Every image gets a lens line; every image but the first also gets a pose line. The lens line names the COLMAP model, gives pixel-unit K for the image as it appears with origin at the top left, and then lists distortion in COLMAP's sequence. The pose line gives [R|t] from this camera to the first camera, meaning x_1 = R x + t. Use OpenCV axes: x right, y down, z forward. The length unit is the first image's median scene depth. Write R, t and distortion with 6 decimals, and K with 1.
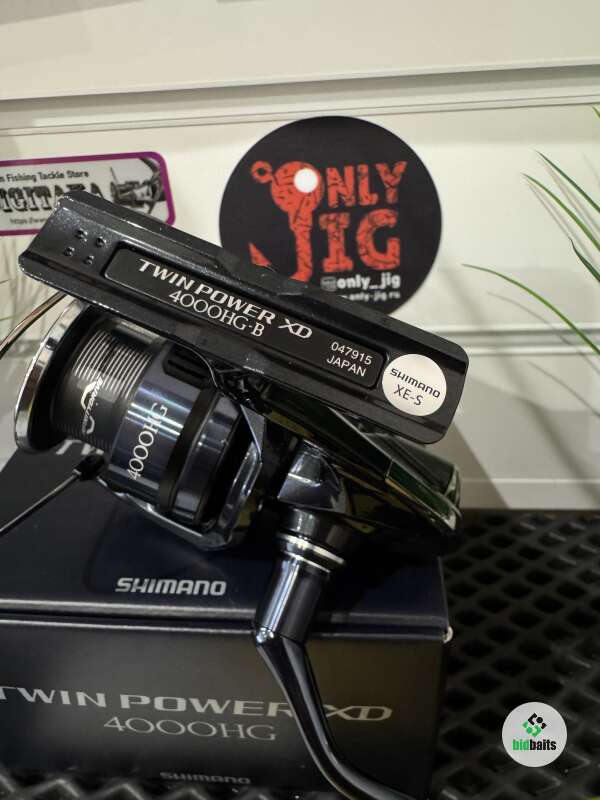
lens RADIAL K [[577.5, 0, 297.2], [0, 577.5, 364.7], [0, 0, 1]] dist [-0.001819, -0.004231]
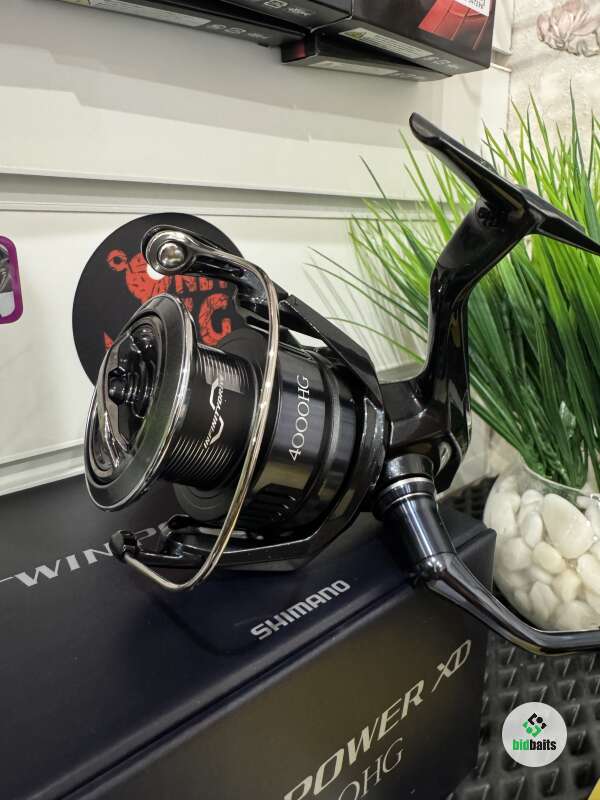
lens RADIAL K [[577.5, 0, 304.3], [0, 577.5, 360.5], [0, 0, 1]] dist [-0.001819, -0.004231]
pose [[0.676462, -0.095863, 0.730212, -0.584877], [0.354499, 0.911457, -0.208748, 0.155462], [-0.645546, 0.400070, 0.650550, 0.183334]]
